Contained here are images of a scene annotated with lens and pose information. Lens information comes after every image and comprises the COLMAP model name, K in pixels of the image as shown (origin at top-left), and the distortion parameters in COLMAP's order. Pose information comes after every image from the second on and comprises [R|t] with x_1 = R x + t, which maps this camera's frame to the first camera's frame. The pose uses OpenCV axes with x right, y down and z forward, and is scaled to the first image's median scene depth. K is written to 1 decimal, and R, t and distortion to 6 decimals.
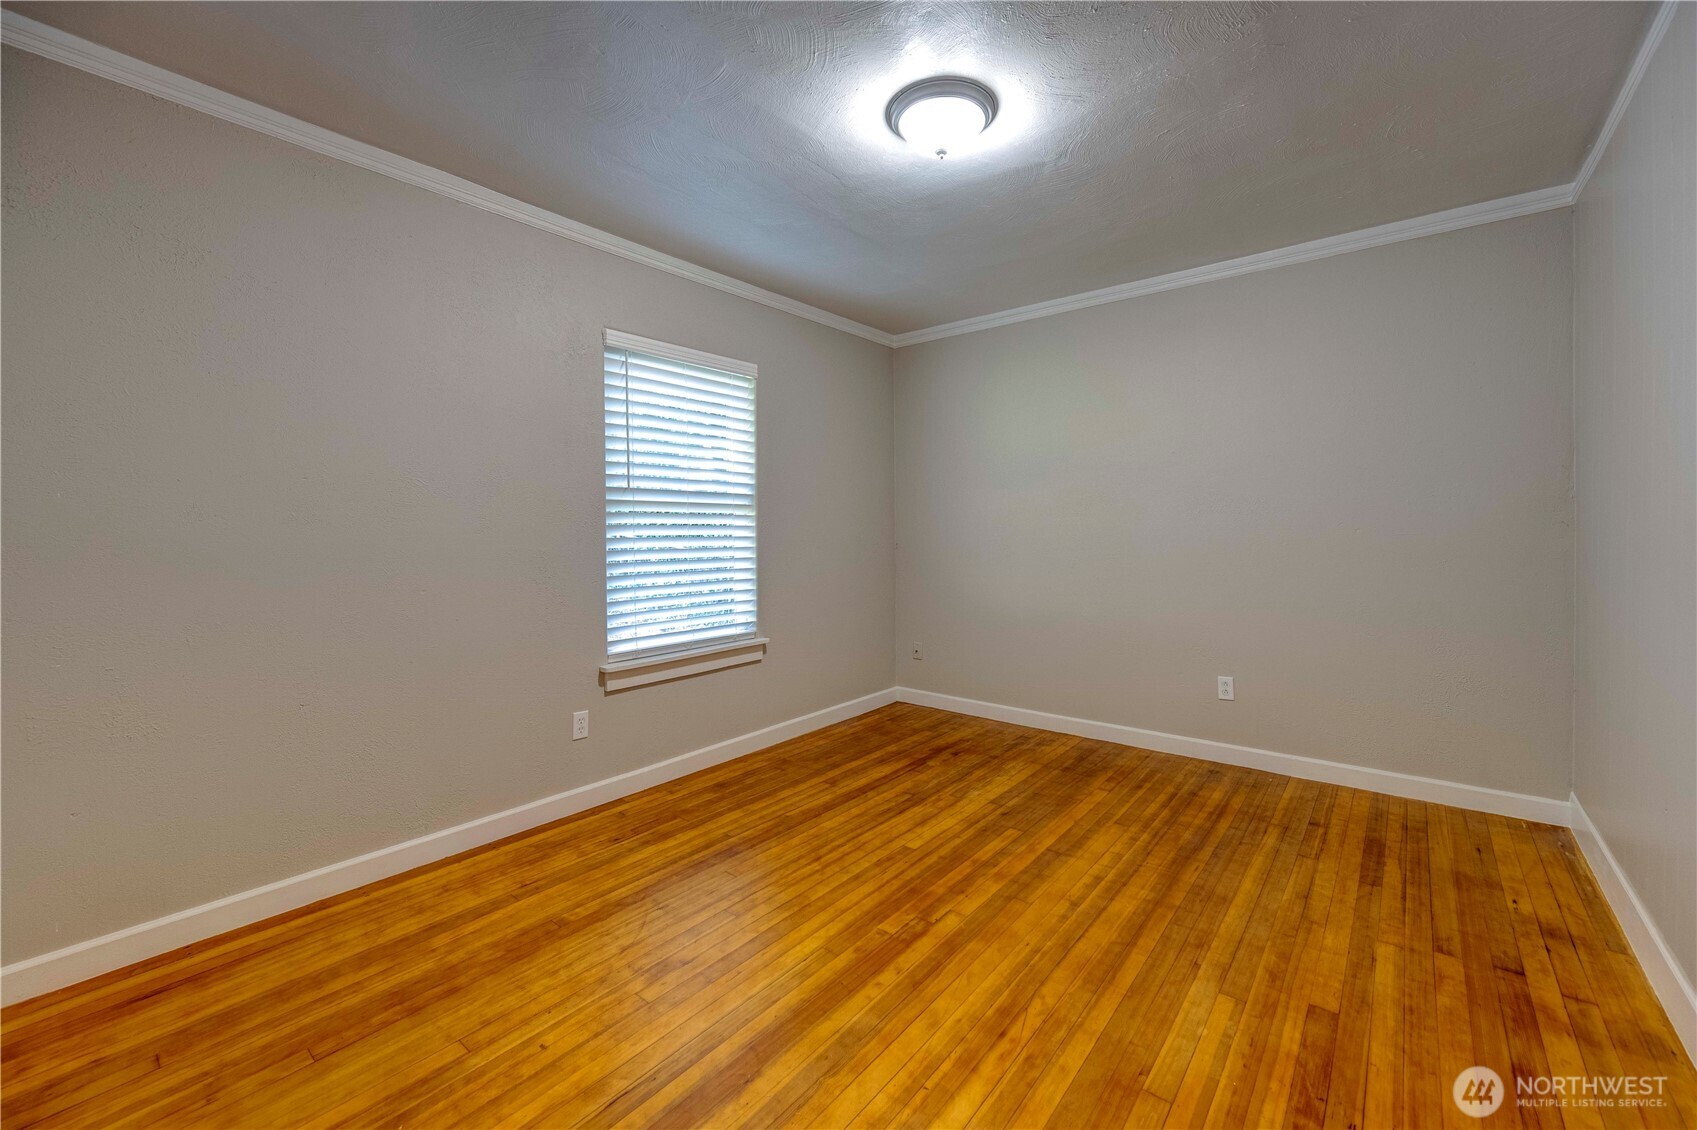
lens RADIAL K [[666.1, 0, 871.0], [0, 666.1, 535.9], [0, 0, 1]] dist [0.000369, -0.000396]
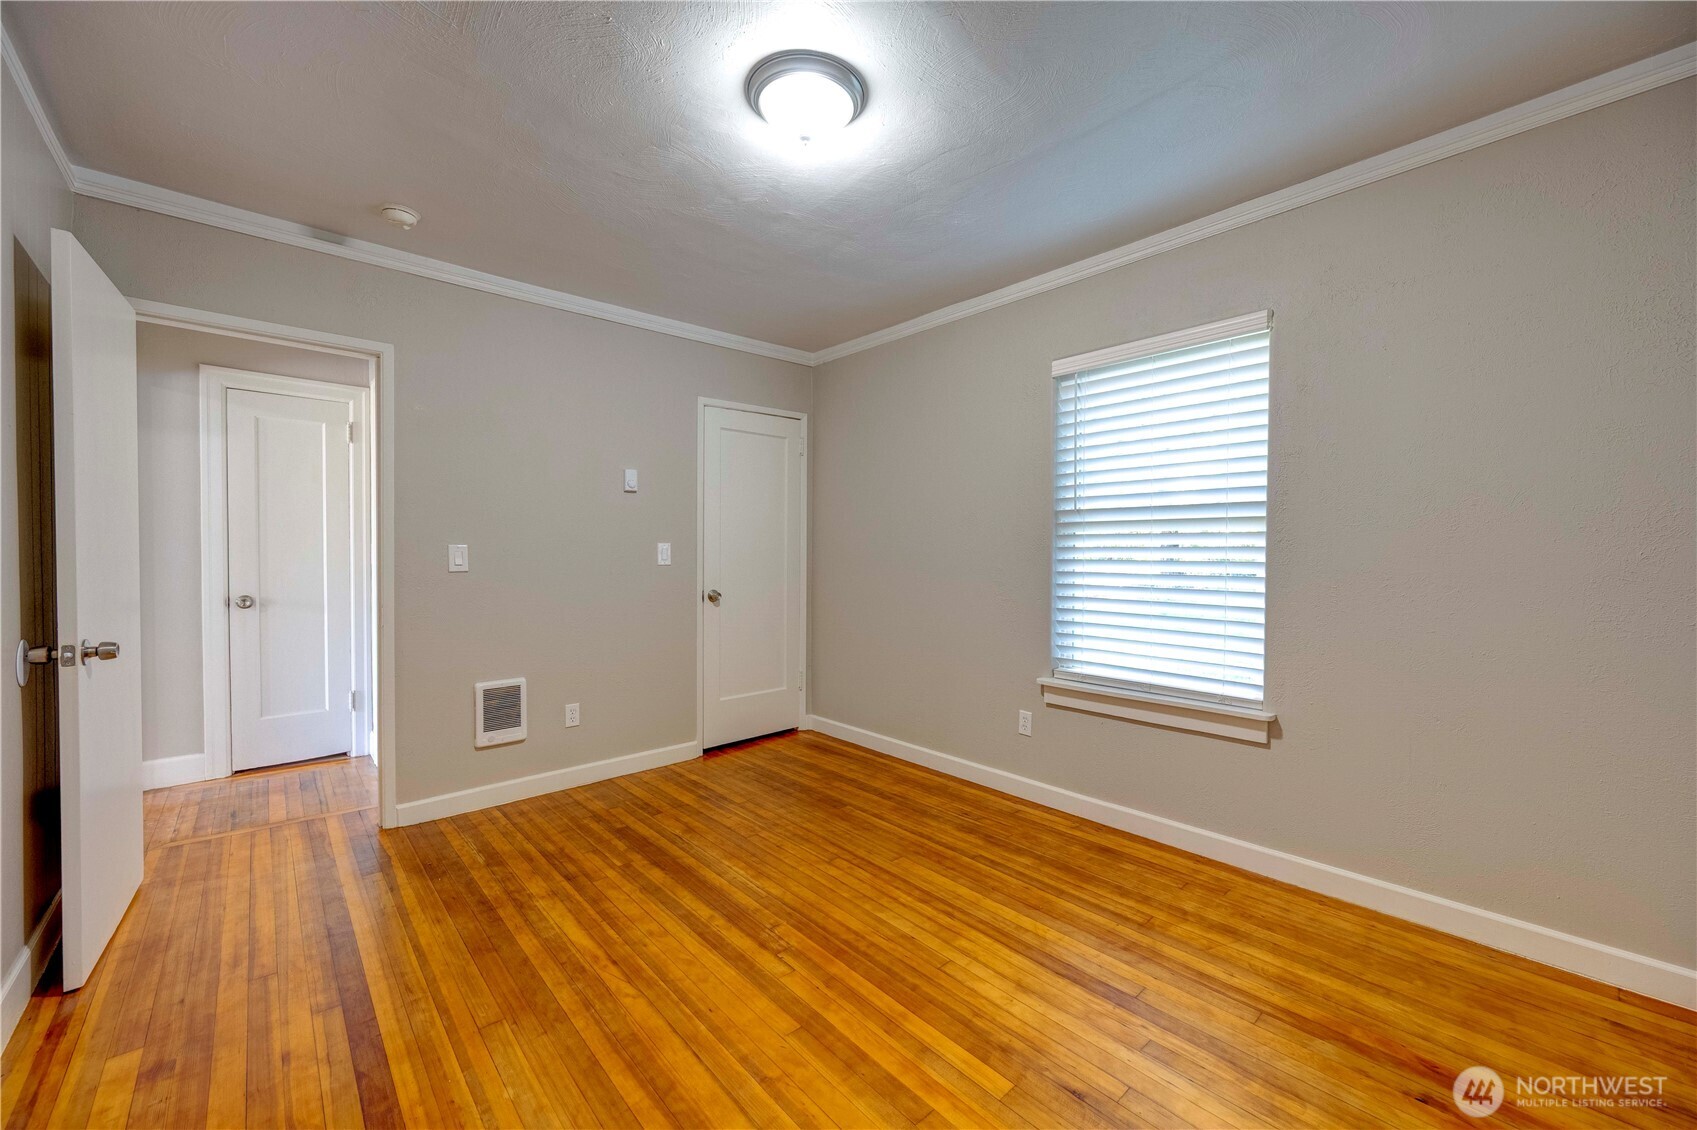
lens RADIAL K [[666.1, 0, 850.4], [0, 666.1, 556.4], [0, 0, 1]] dist [0.000369, -0.000396]
pose [[-0.160541, 0.015057, -0.986914, 0.729639], [-0.007492, 0.999836, 0.016473, -0.016960], [0.987001, 0.010038, -0.160401, 0.884846]]
